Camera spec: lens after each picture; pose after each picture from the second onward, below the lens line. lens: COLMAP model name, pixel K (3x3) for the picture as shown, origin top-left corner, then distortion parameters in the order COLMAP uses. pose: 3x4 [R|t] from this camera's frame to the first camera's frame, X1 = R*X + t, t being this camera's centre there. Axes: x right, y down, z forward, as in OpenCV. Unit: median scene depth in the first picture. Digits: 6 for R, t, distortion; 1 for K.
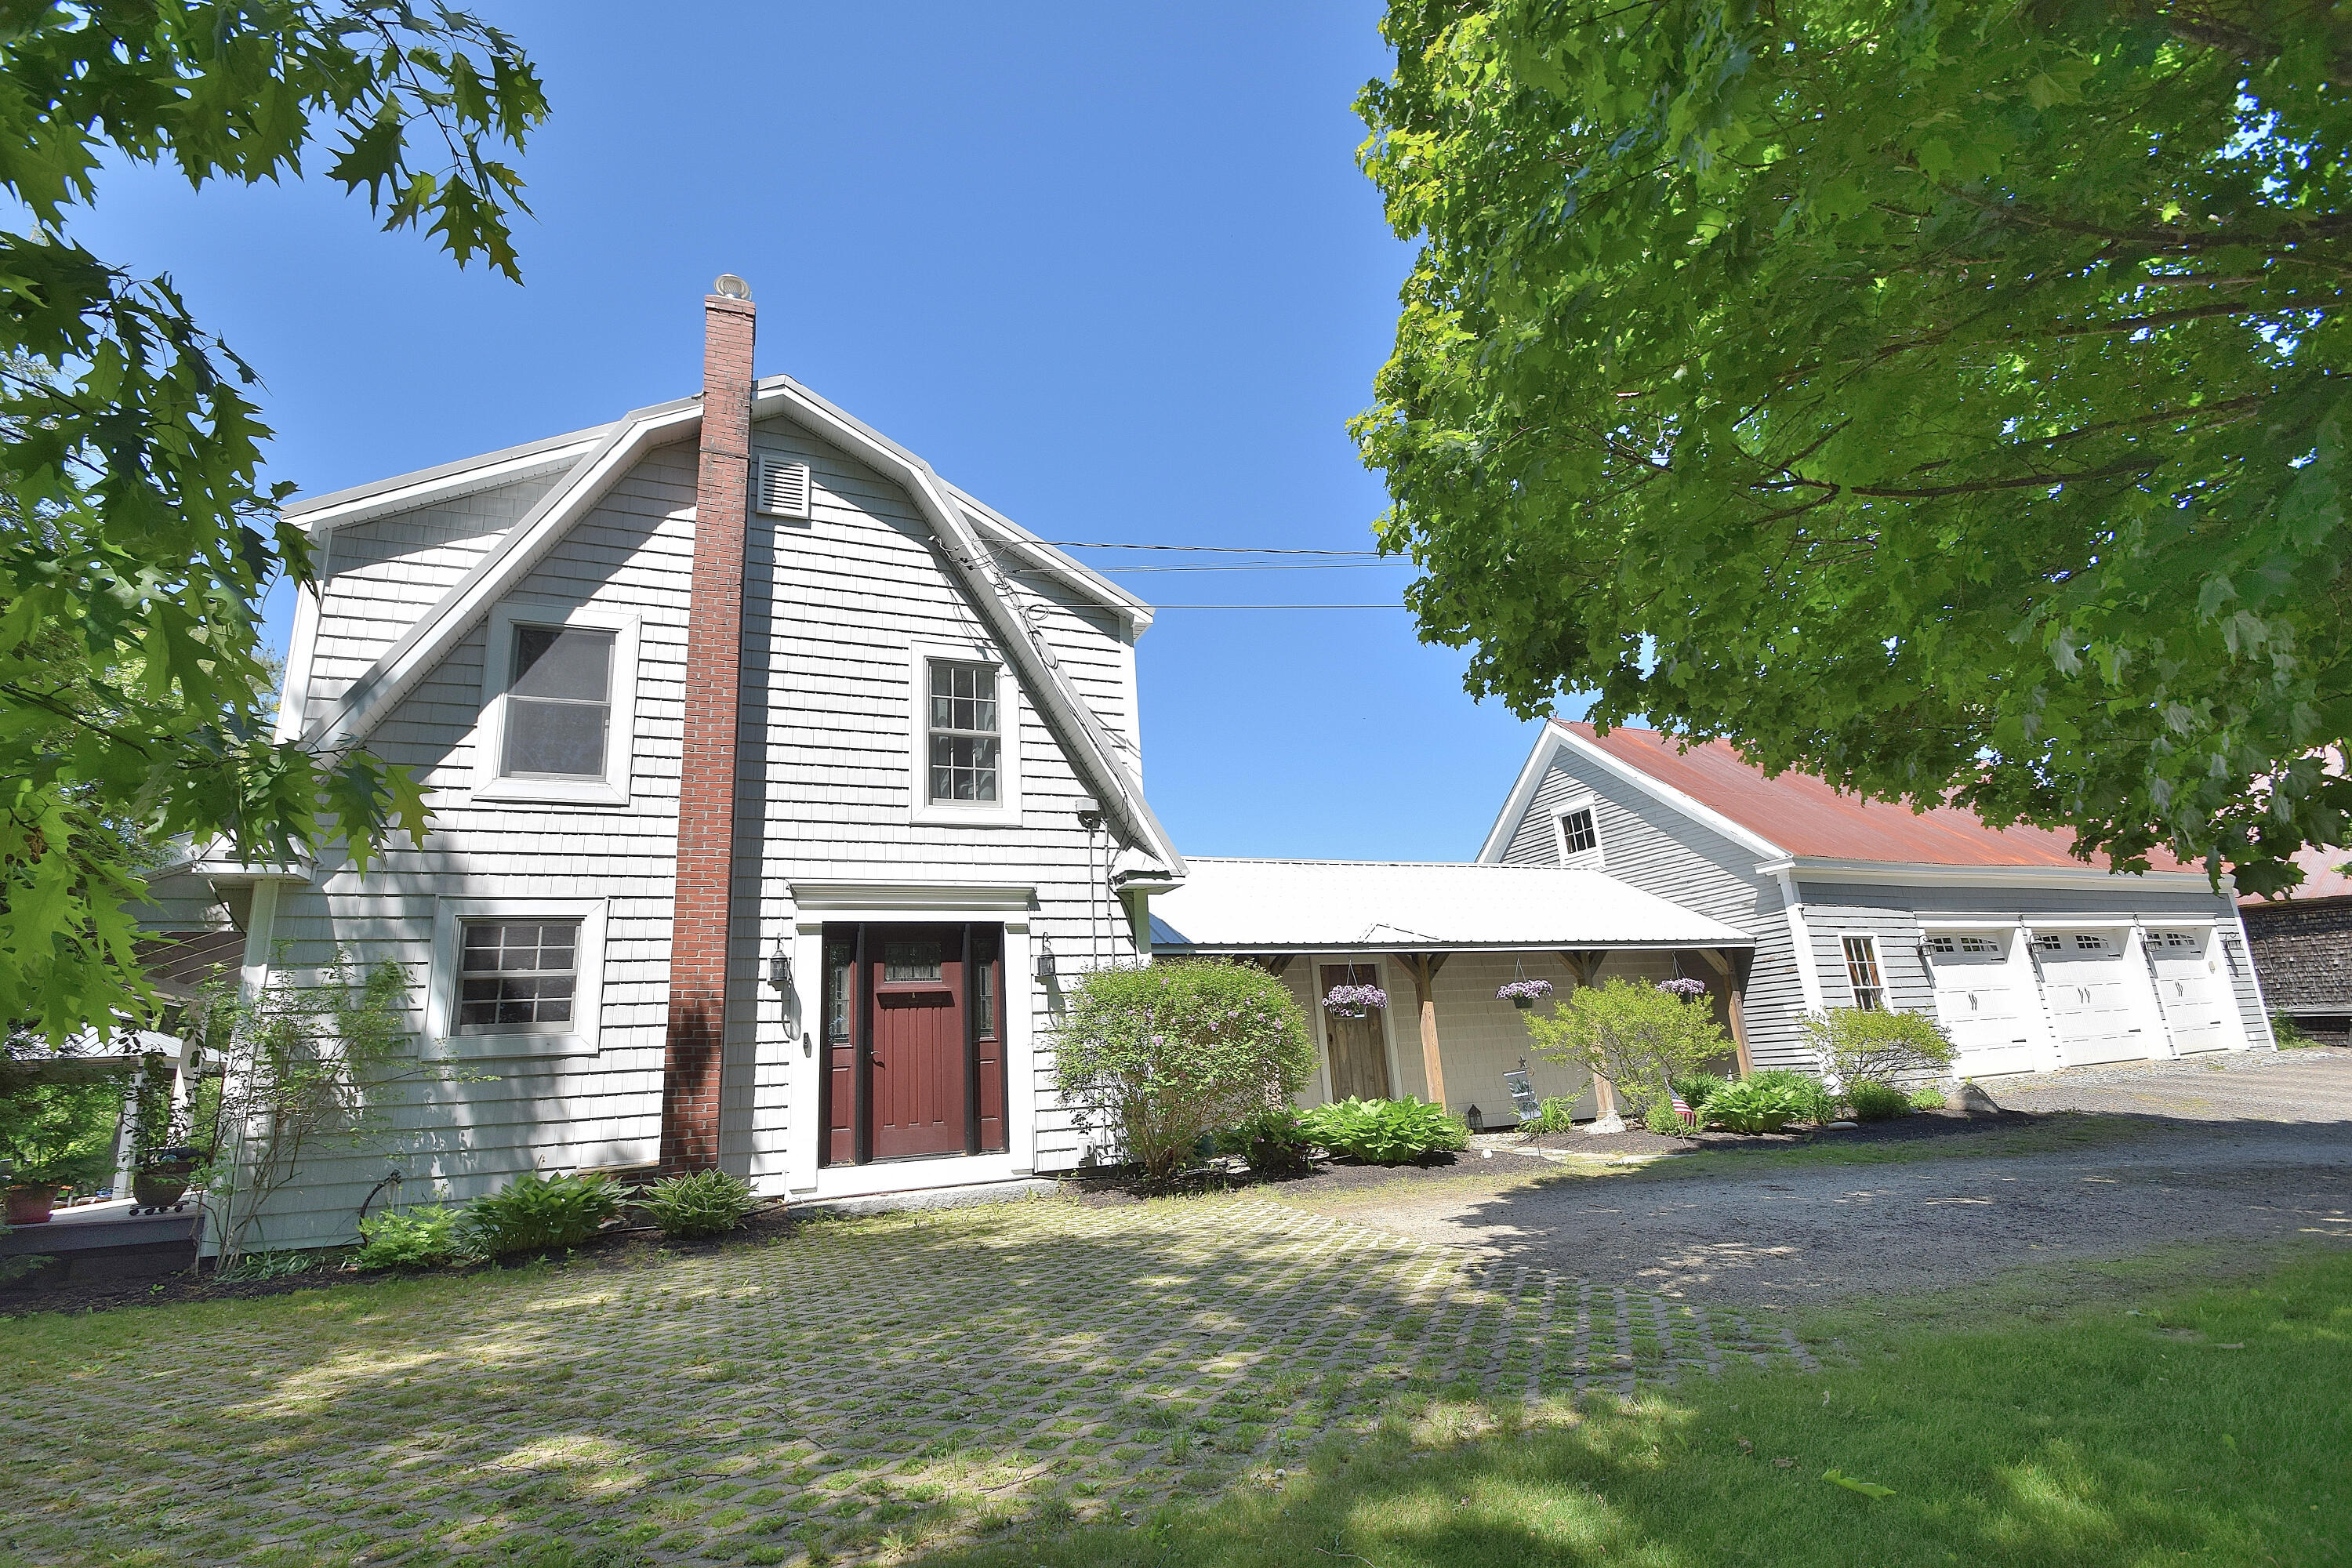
lens RADIAL K [[1043.0, 0, 1144.7], [0, 1043.0, 821.8], [0, 0, 1]] dist [0.007973, -0.014477]
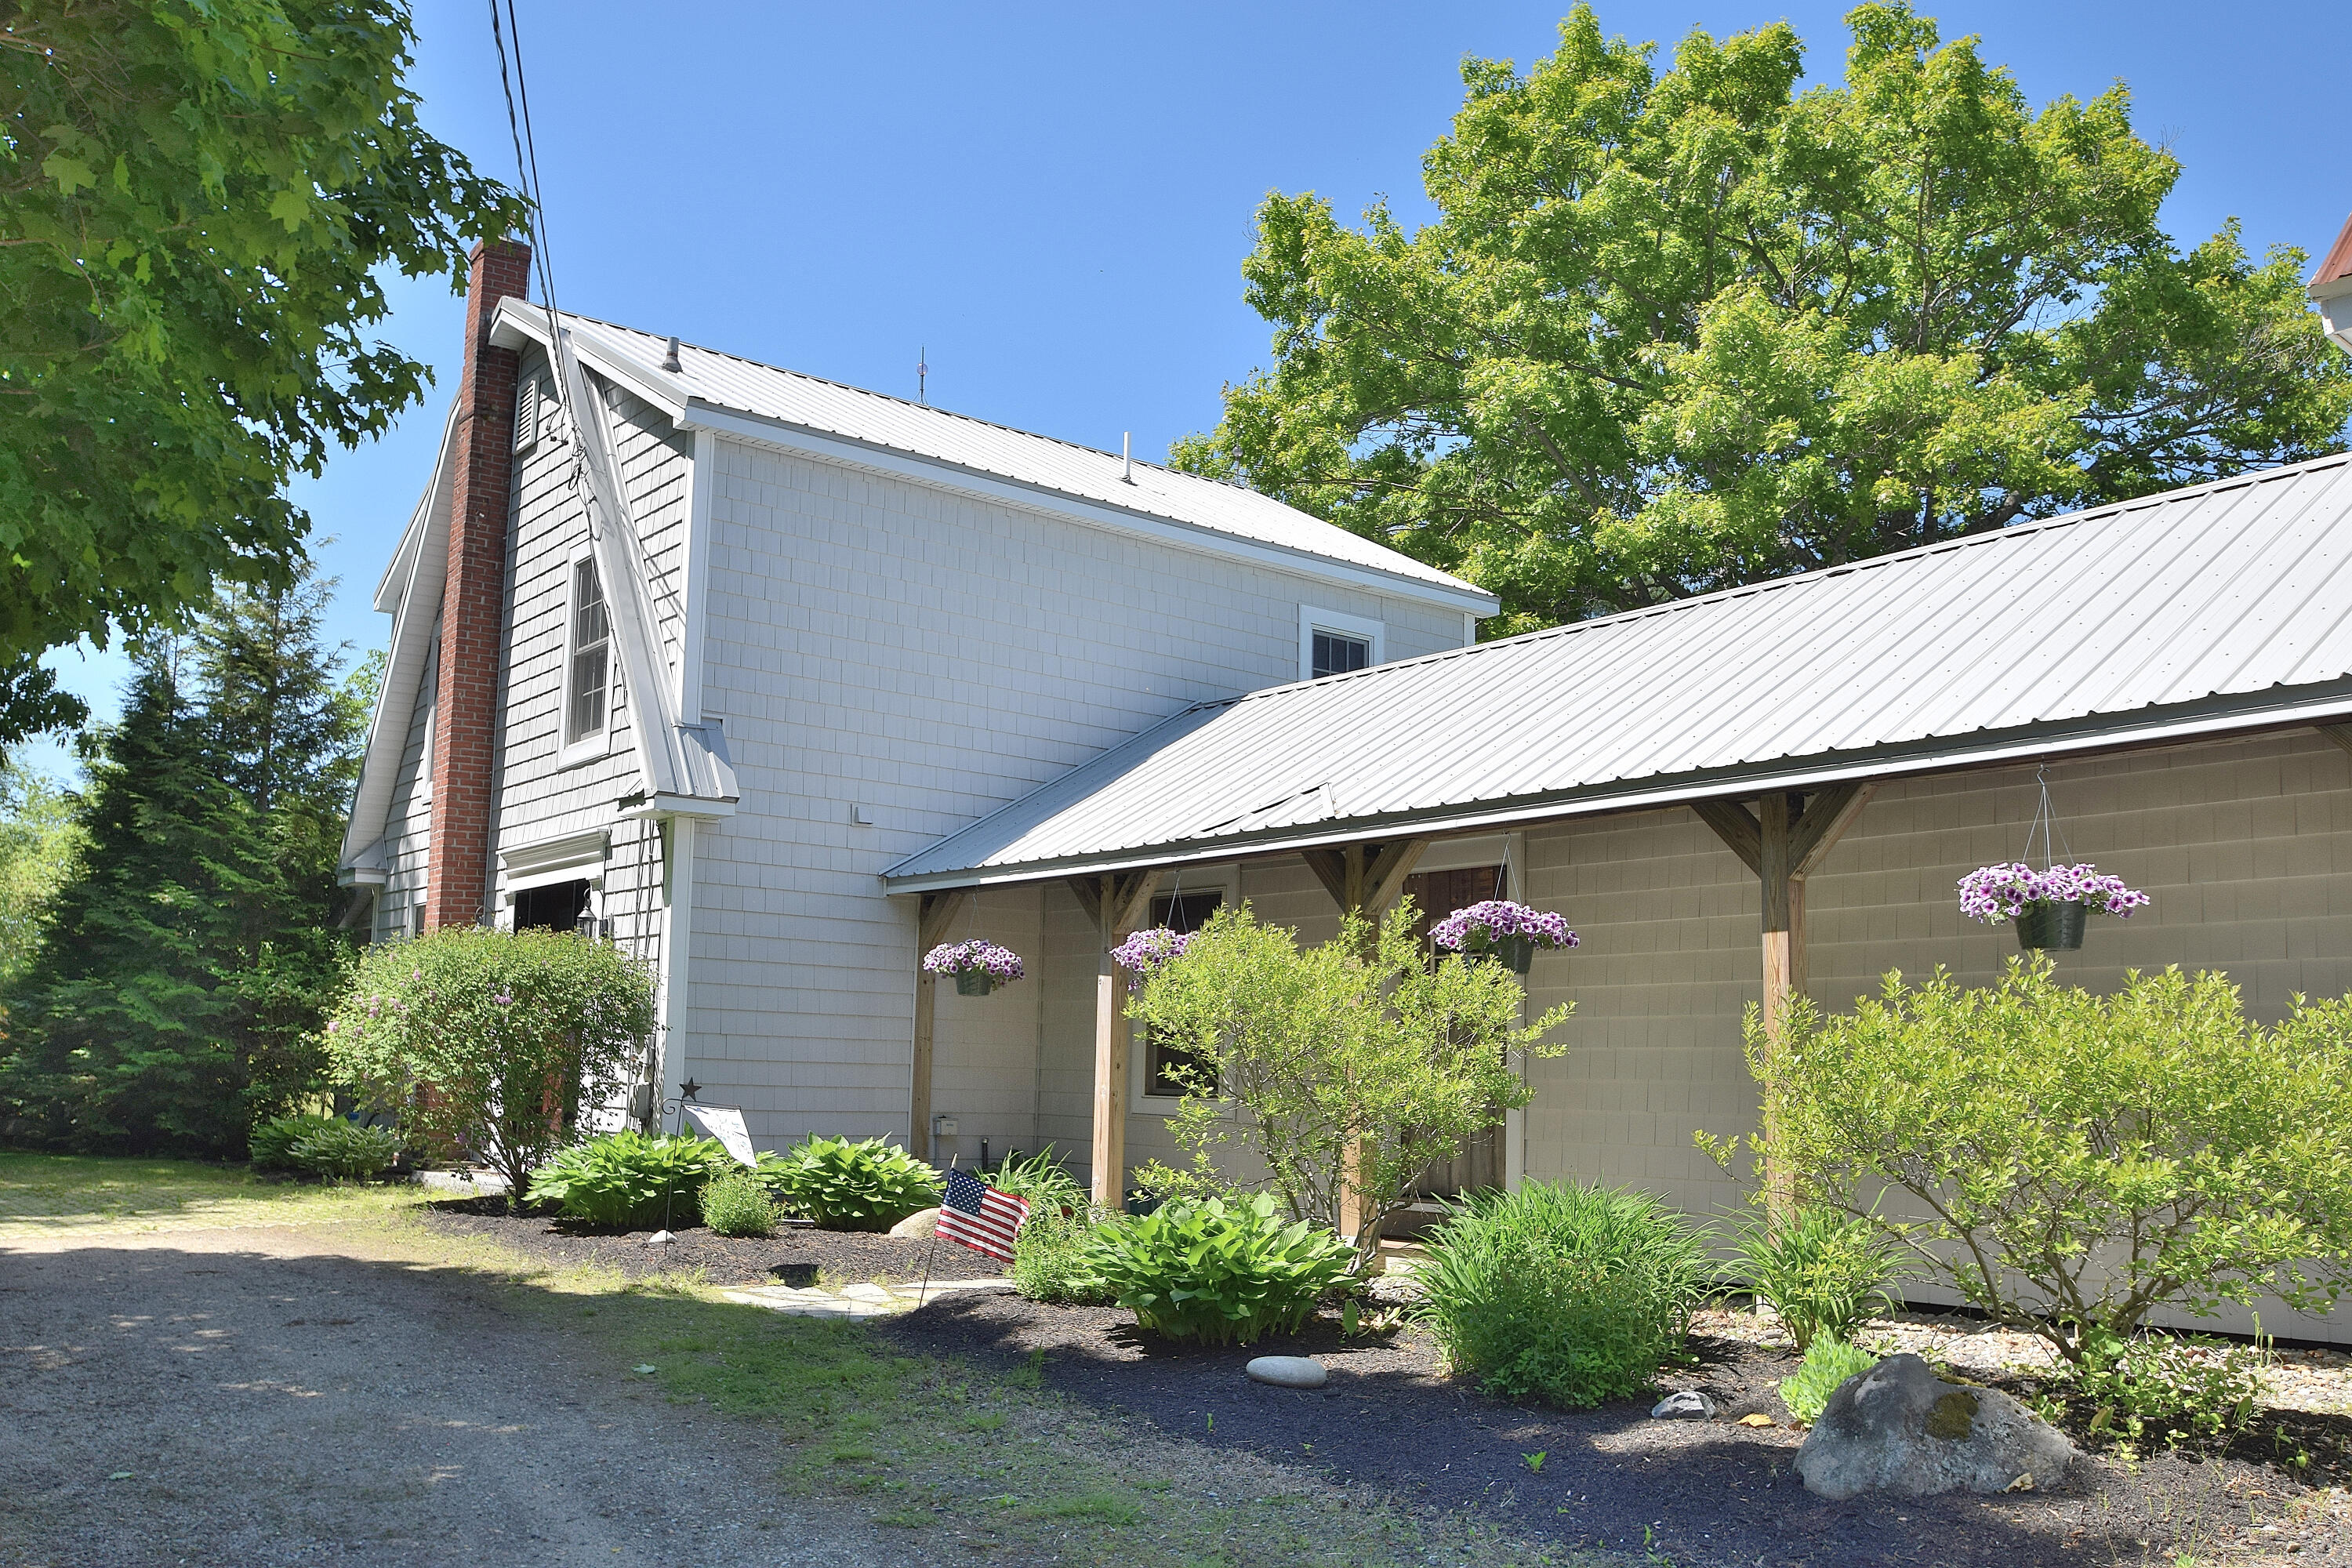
lens RADIAL K [[1947.8, 0, 1128.0], [0, 1947.8, 813.6], [0, 0, 1]] dist [-0.072151, 0.044356]
pose [[0.271214, -0.073422, -0.959715, 0.892770], [0.192617, 0.981057, -0.020622, 0.099698], [0.943049, -0.179264, 0.280218, 0.619041]]
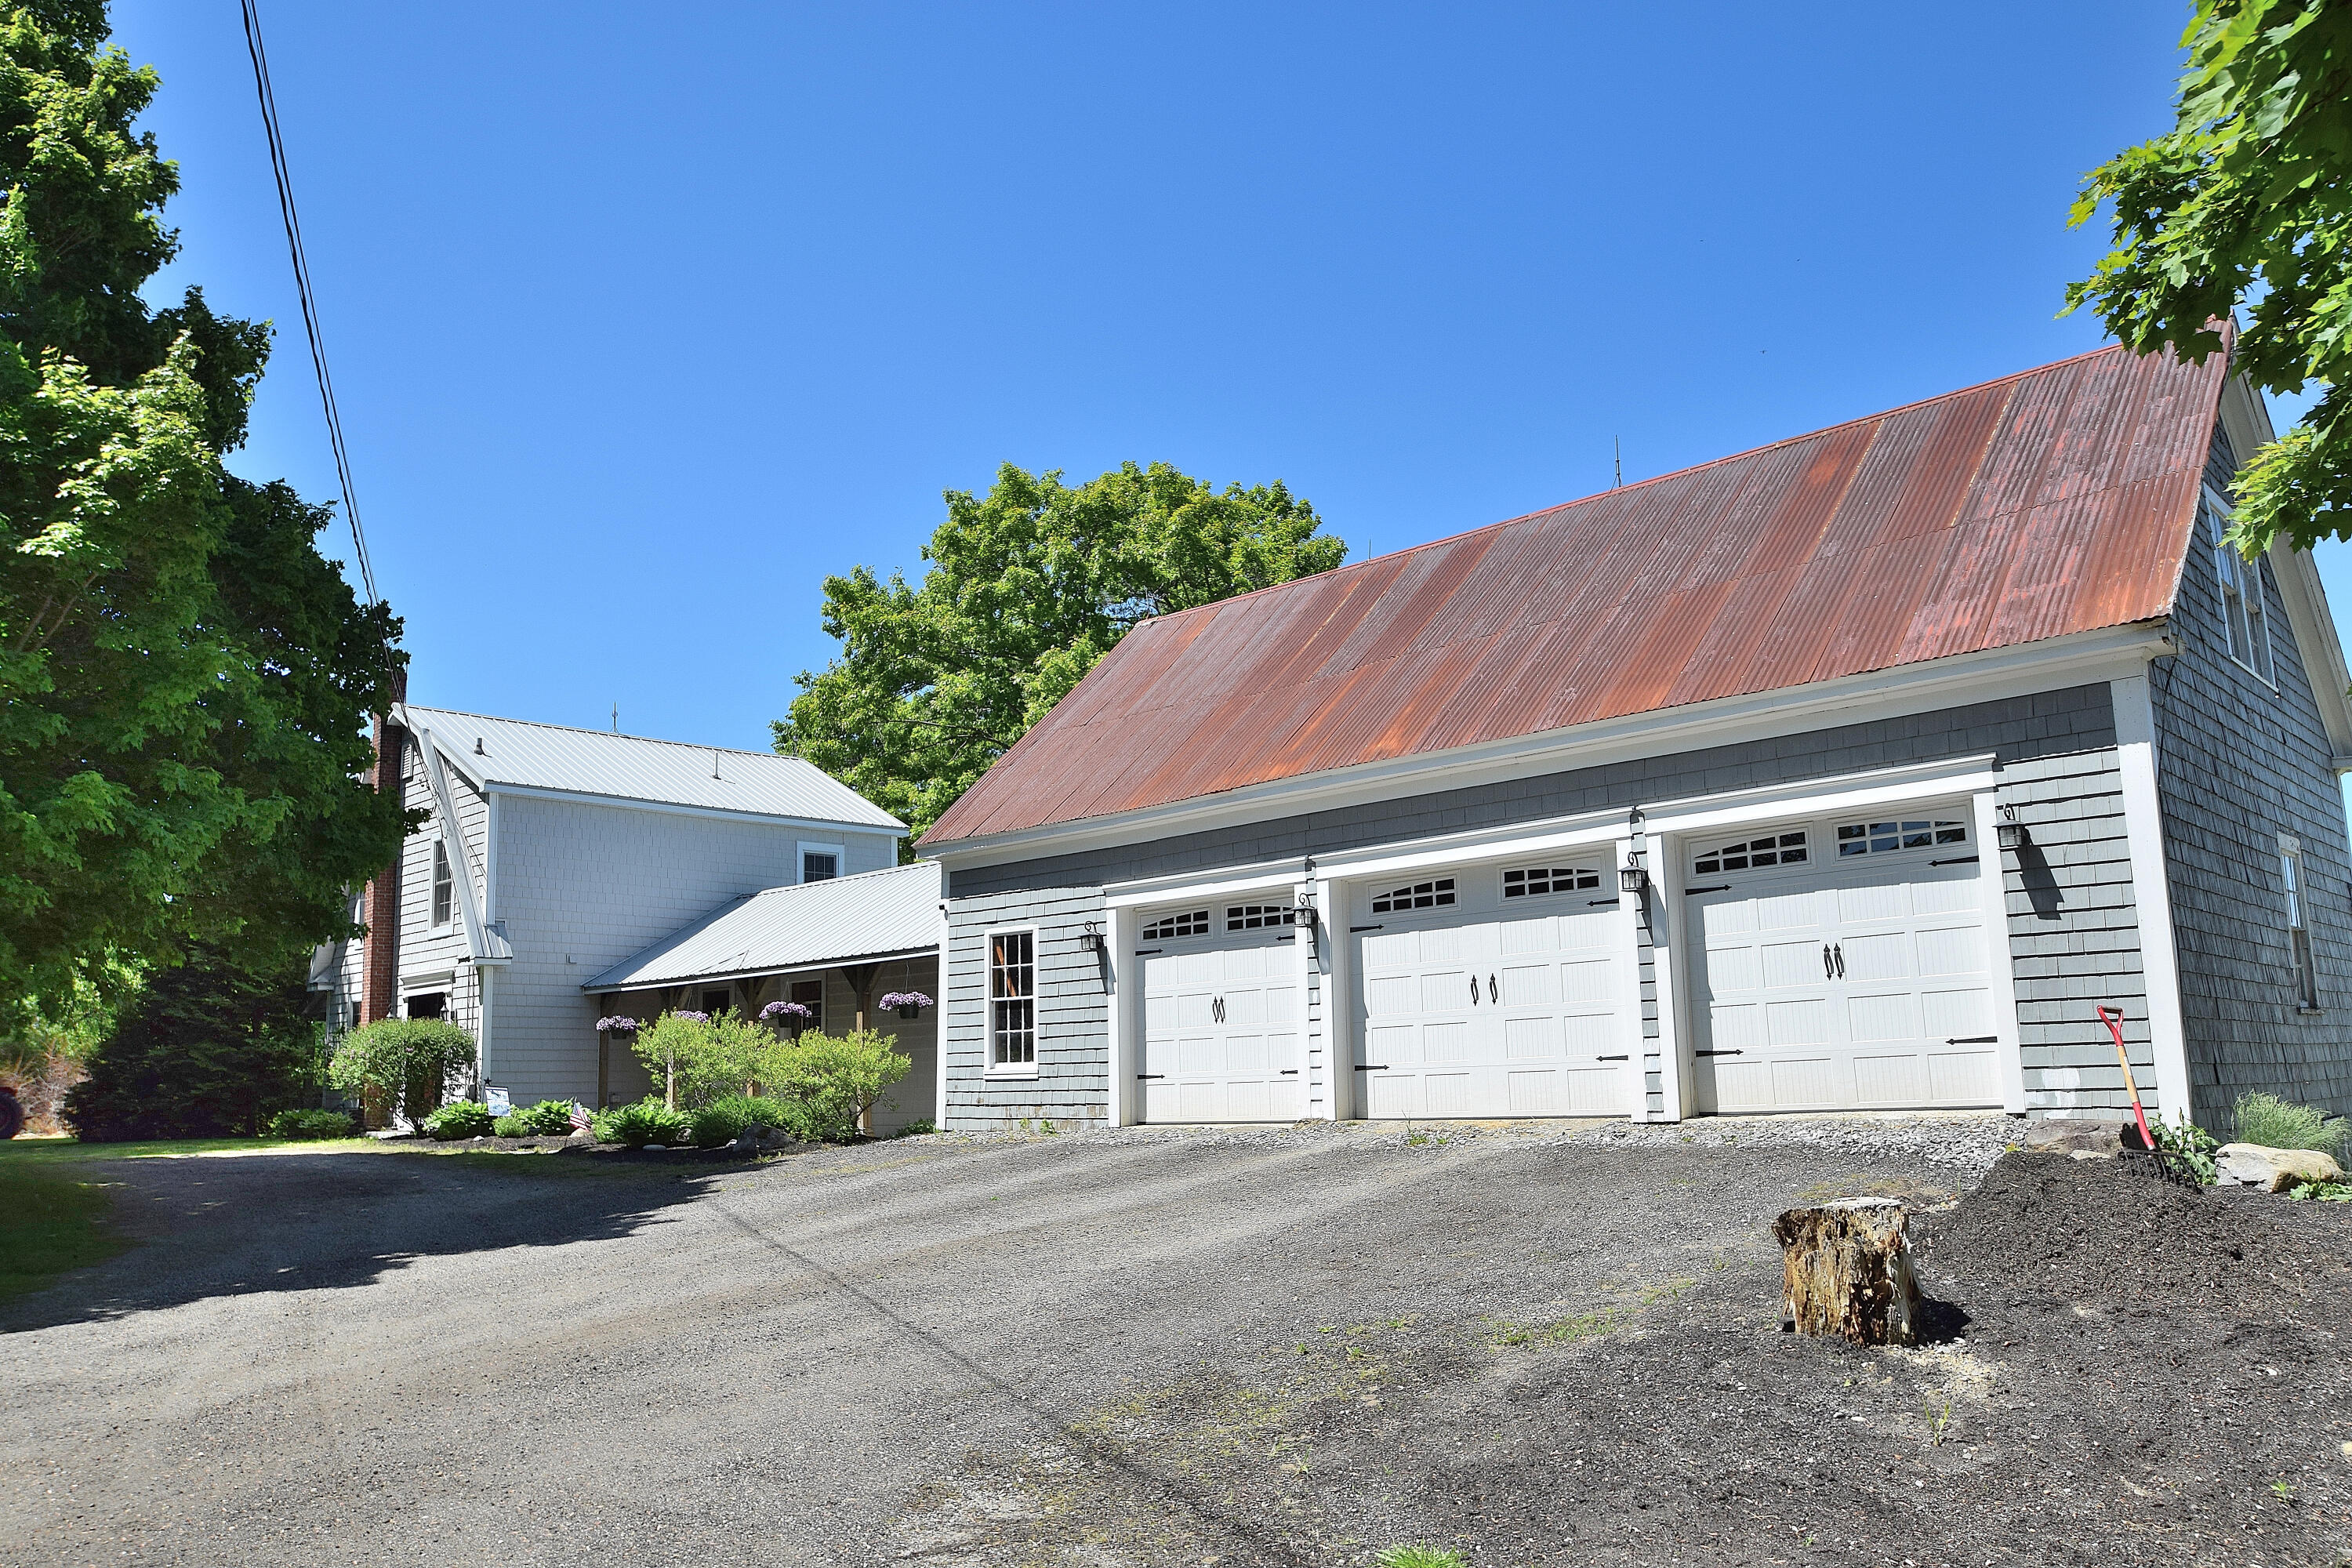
lens RADIAL K [[1821.8, 0, 1176.0], [0, 1821.8, 784.0], [0, 0, 1]] dist [-0.050031, -0.004294]
pose [[0.382755, -0.109409, -0.917348, 1.992046], [0.221116, 0.974952, -0.024021, 0.063407], [0.896998, -0.193647, 0.397360, 0.607707]]
